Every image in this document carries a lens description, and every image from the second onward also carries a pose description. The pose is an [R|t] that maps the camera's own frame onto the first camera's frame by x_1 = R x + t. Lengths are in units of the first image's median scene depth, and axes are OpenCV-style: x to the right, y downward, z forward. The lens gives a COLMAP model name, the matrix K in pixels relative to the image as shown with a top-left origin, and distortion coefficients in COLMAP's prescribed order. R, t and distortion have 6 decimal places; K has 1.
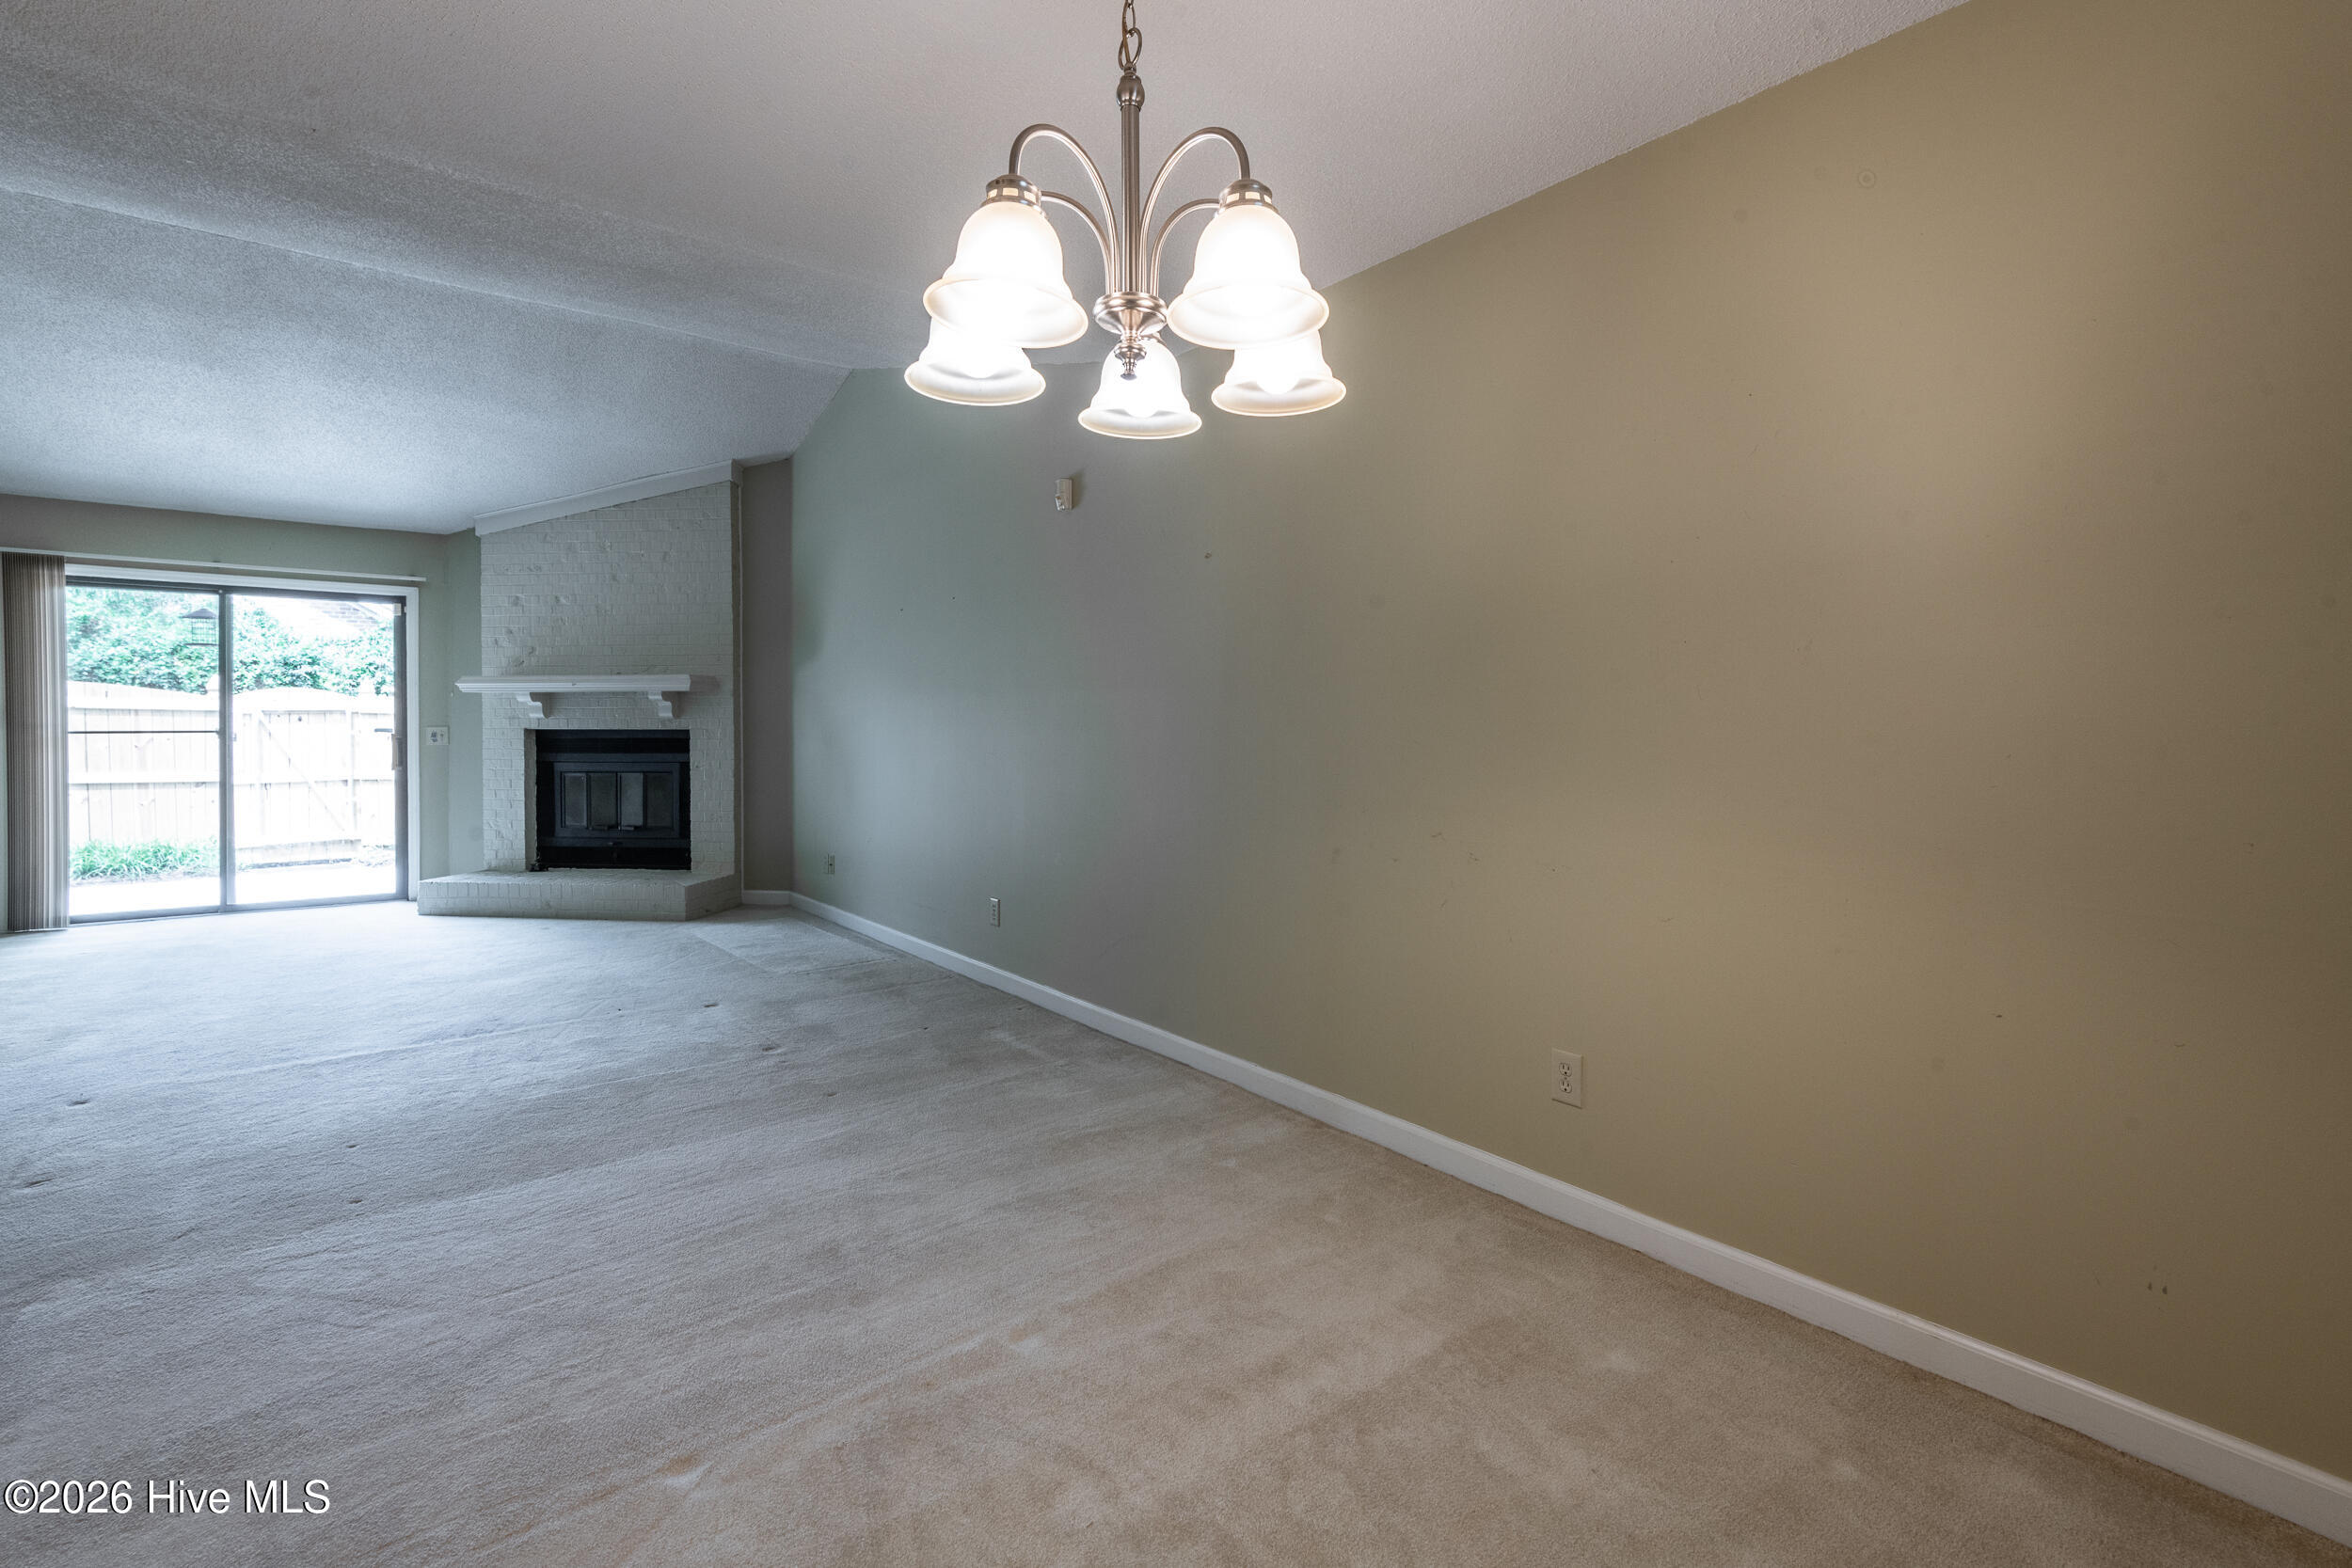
lens RADIAL K [[1100.4, 0, 1172.1], [0, 1100.4, 744.4], [0, 0, 1]] dist [0.035489, 0.000009]
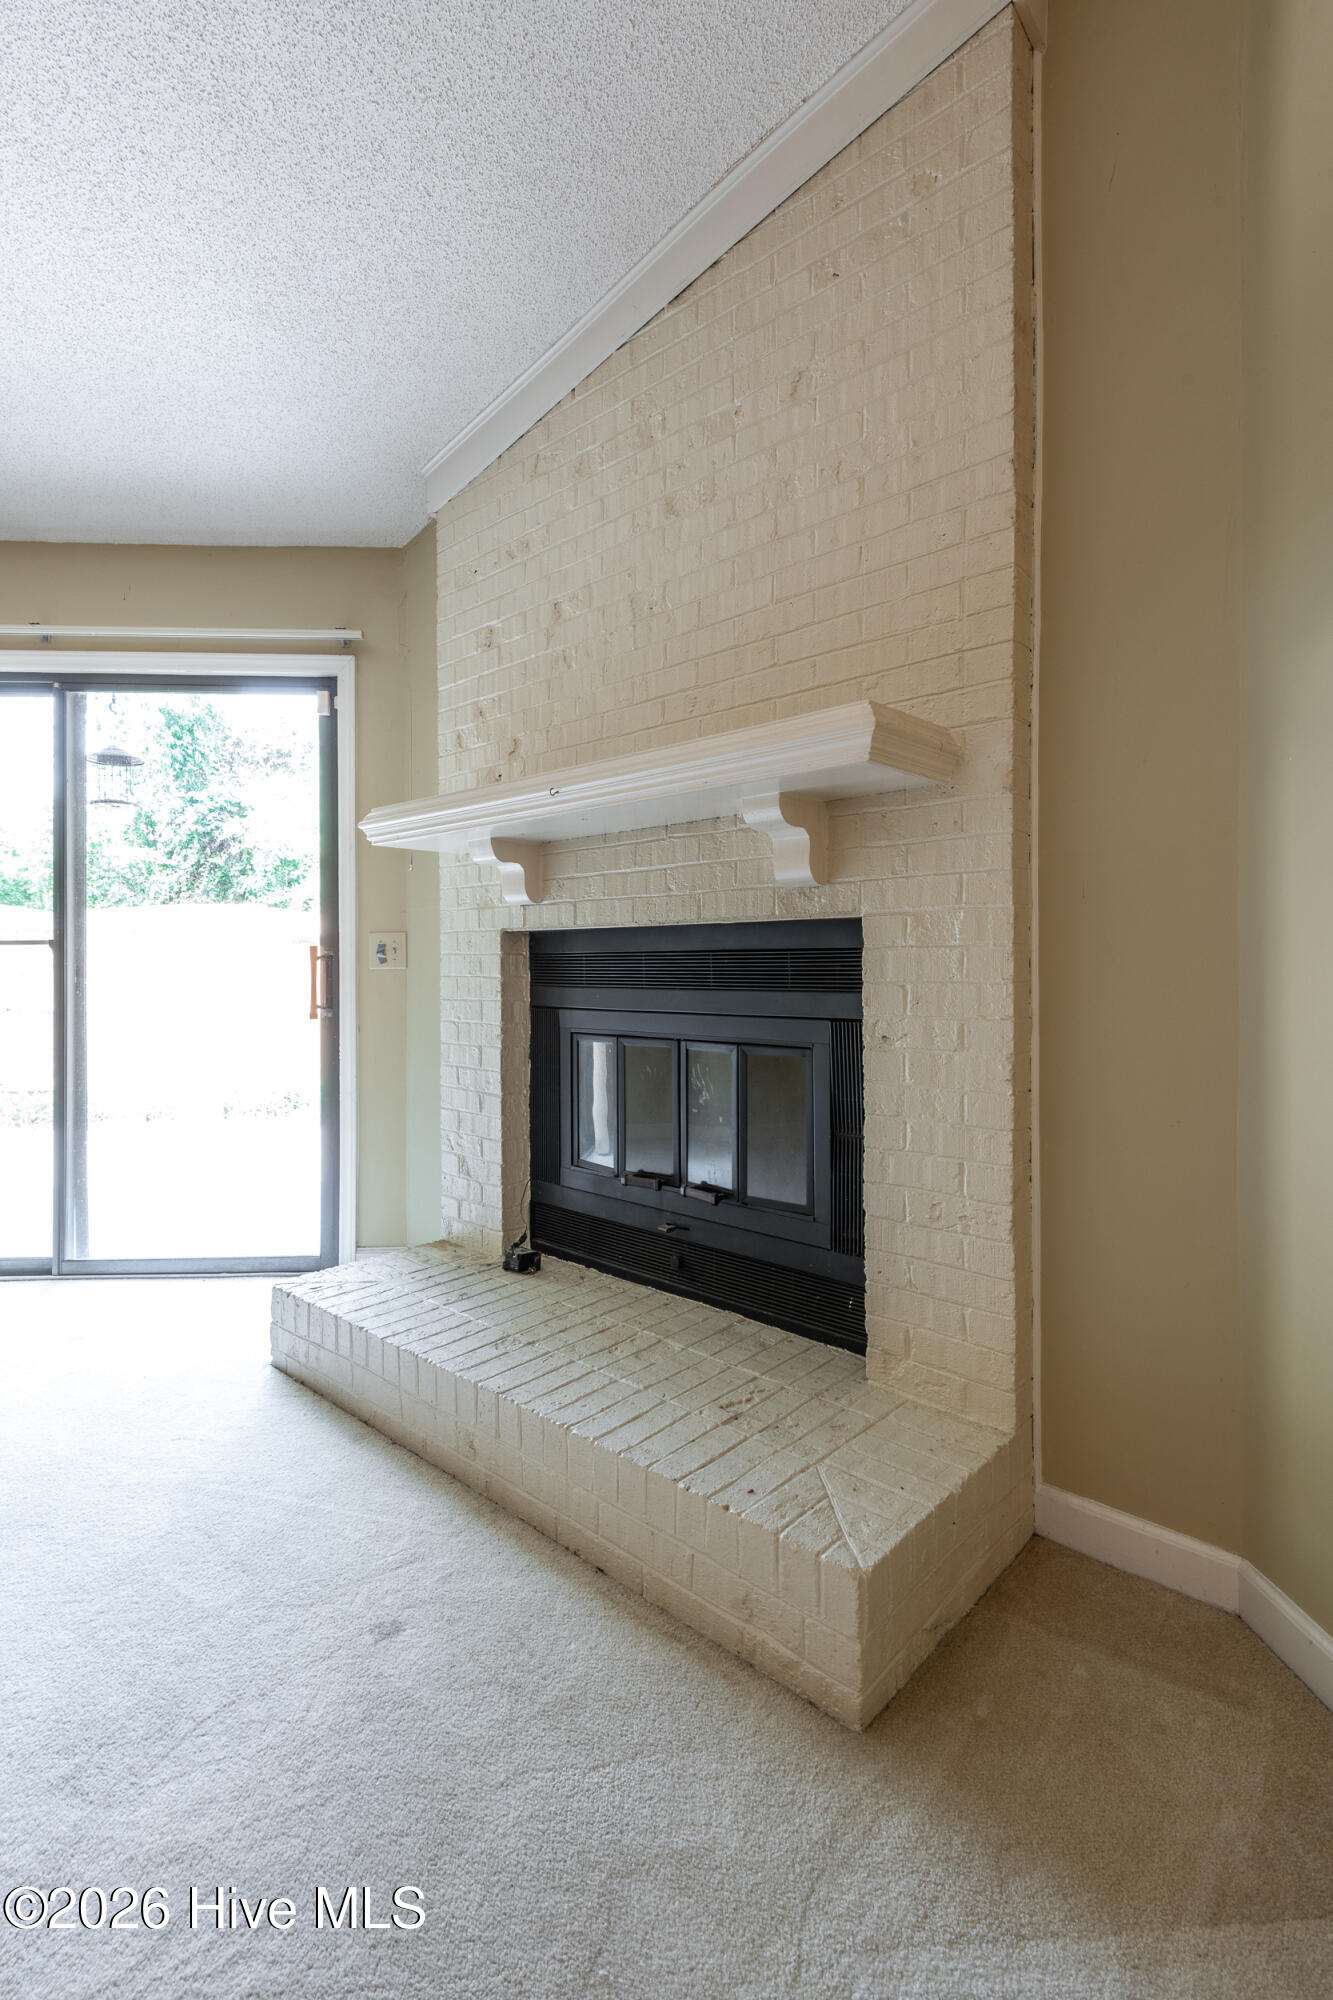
lens RADIAL K [[935.8, 0, 621.9], [0, 935.8, 965.8], [0, 0, 1]] dist [0.035489, 0.000009]
pose [[0.805774, -0.003056, -0.592215, -0.329379], [-0.007019, 0.999867, -0.014710, 0.004657], [0.592181, 0.016010, 0.805646, 0.737758]]
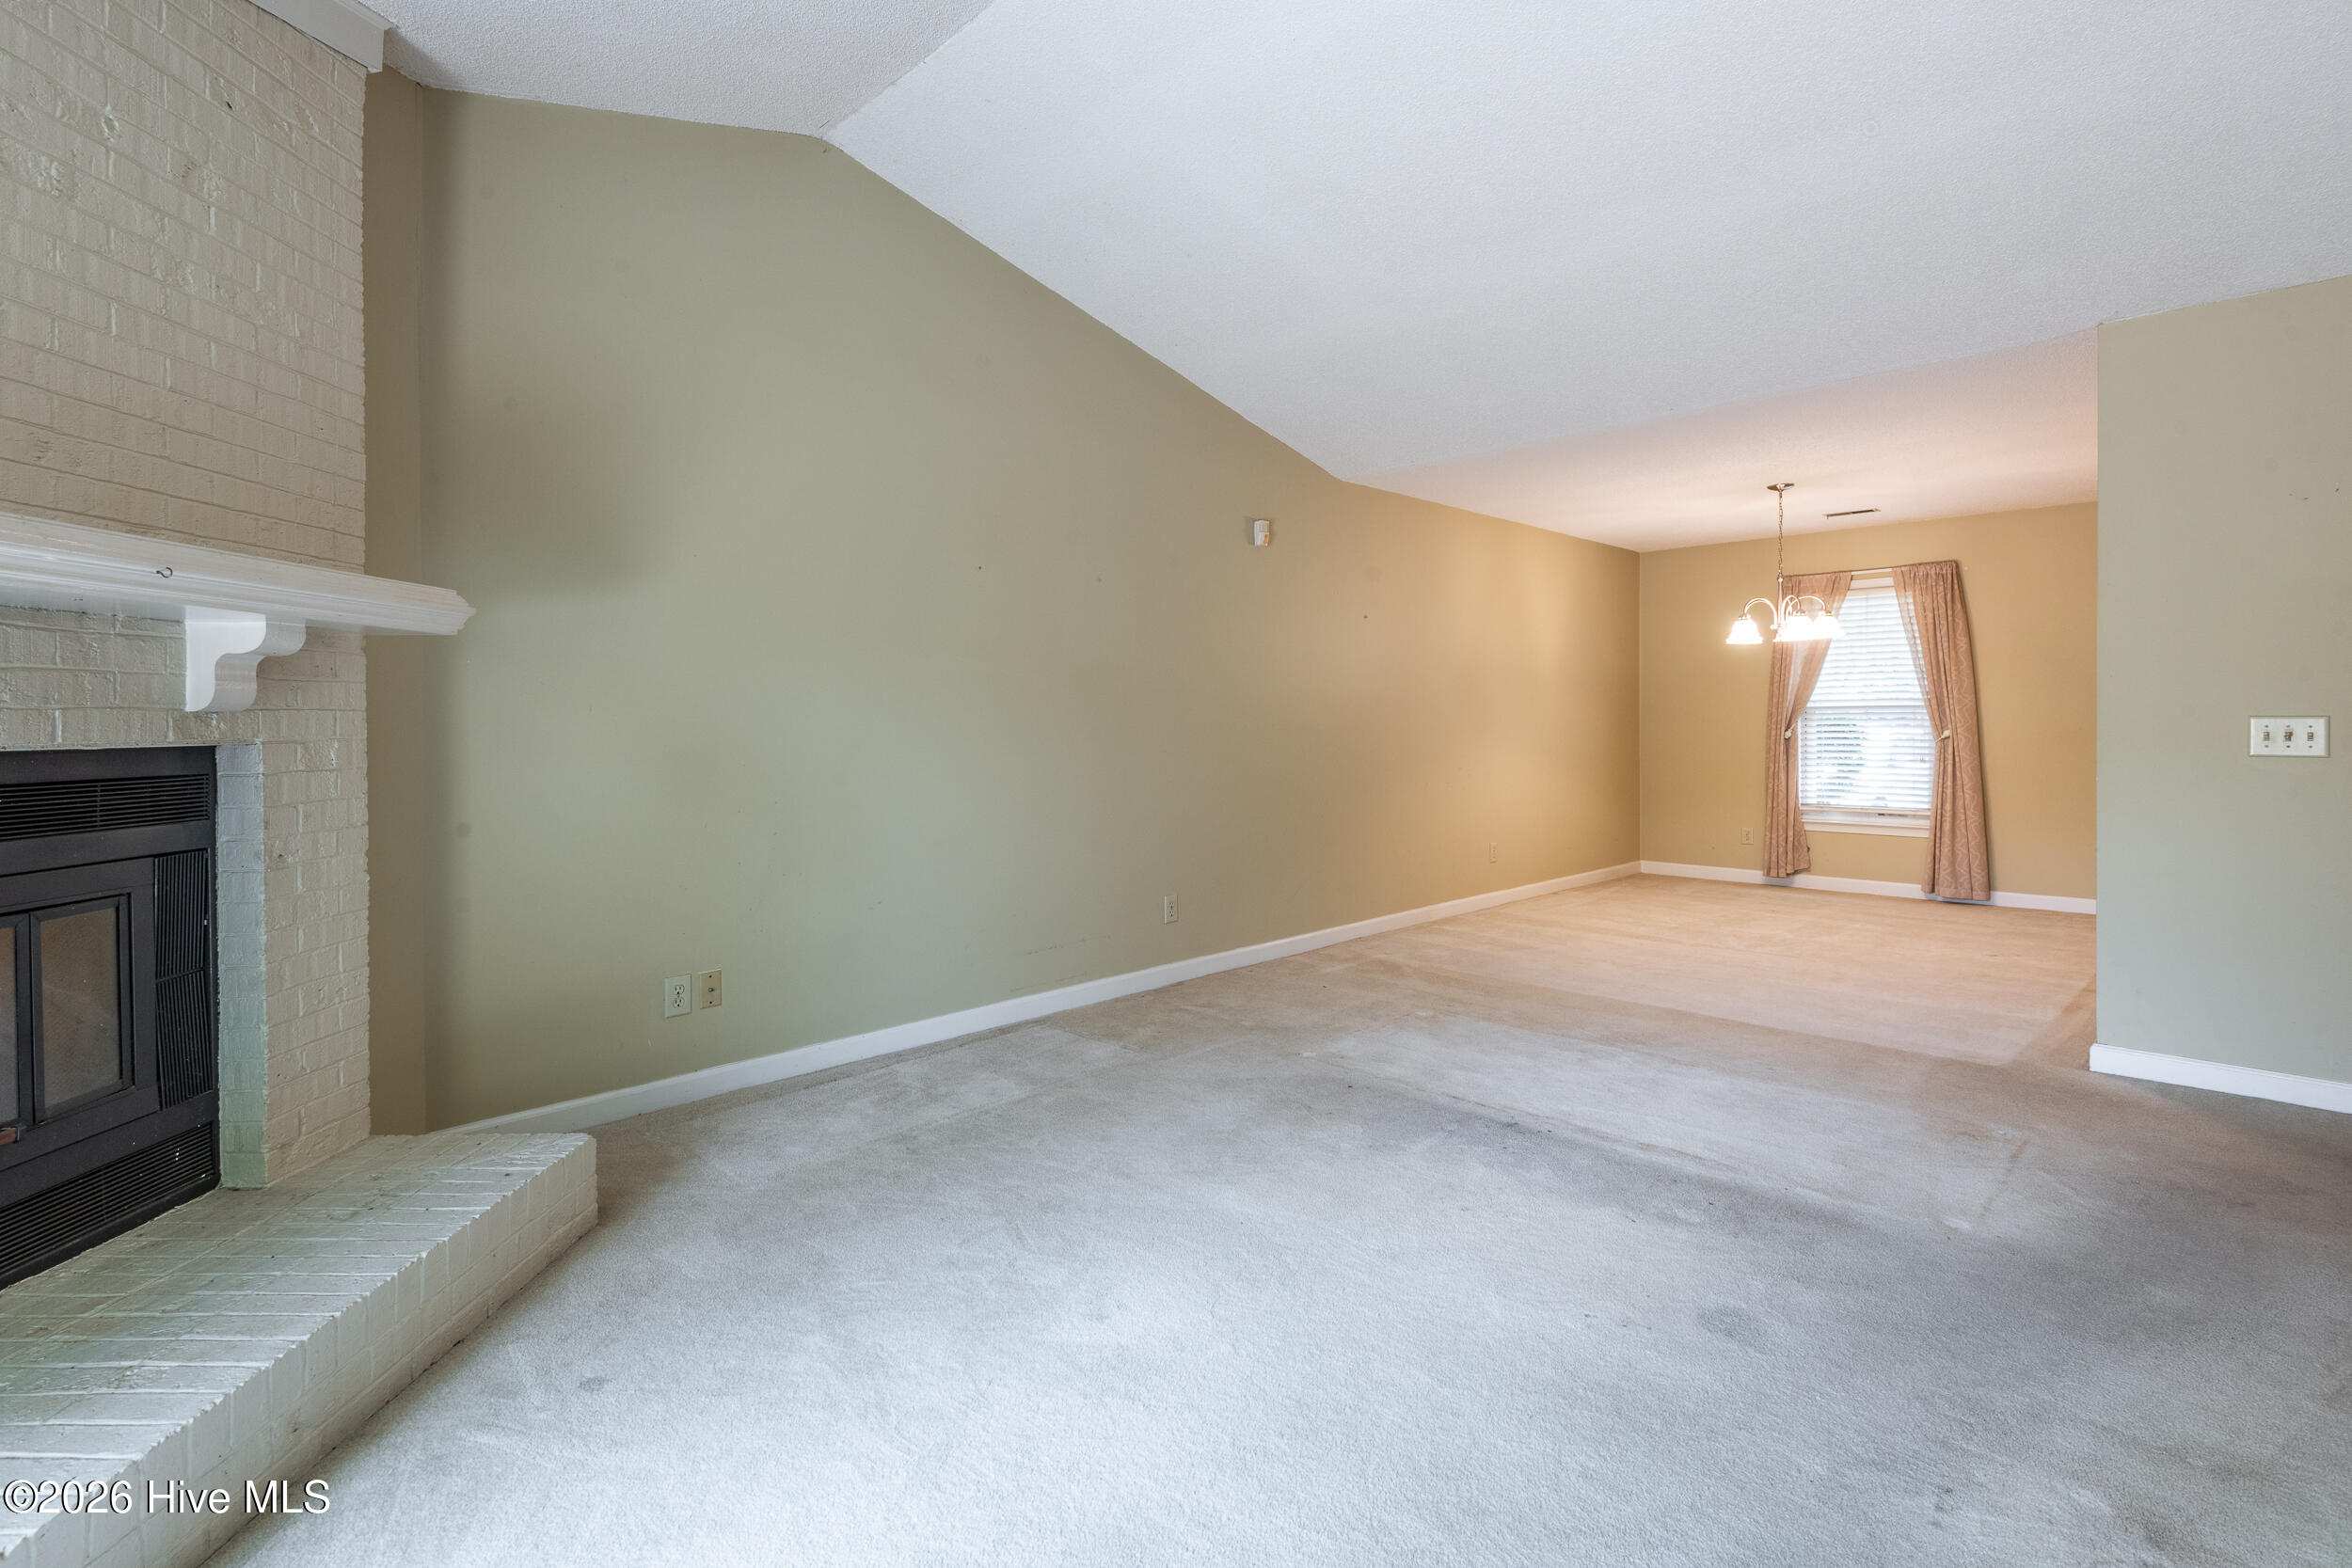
lens RADIAL K [[1073.7, 0, 1176.4], [0, 1073.7, 724.5], [0, 0, 1]] dist [-0.000063, 0.000000]
pose [[-0.115211, -0.003008, 0.993336, -0.766897], [0.025217, 0.999664, 0.005952, -0.014149], [-0.993021, 0.025735, -0.115097, 0.759529]]
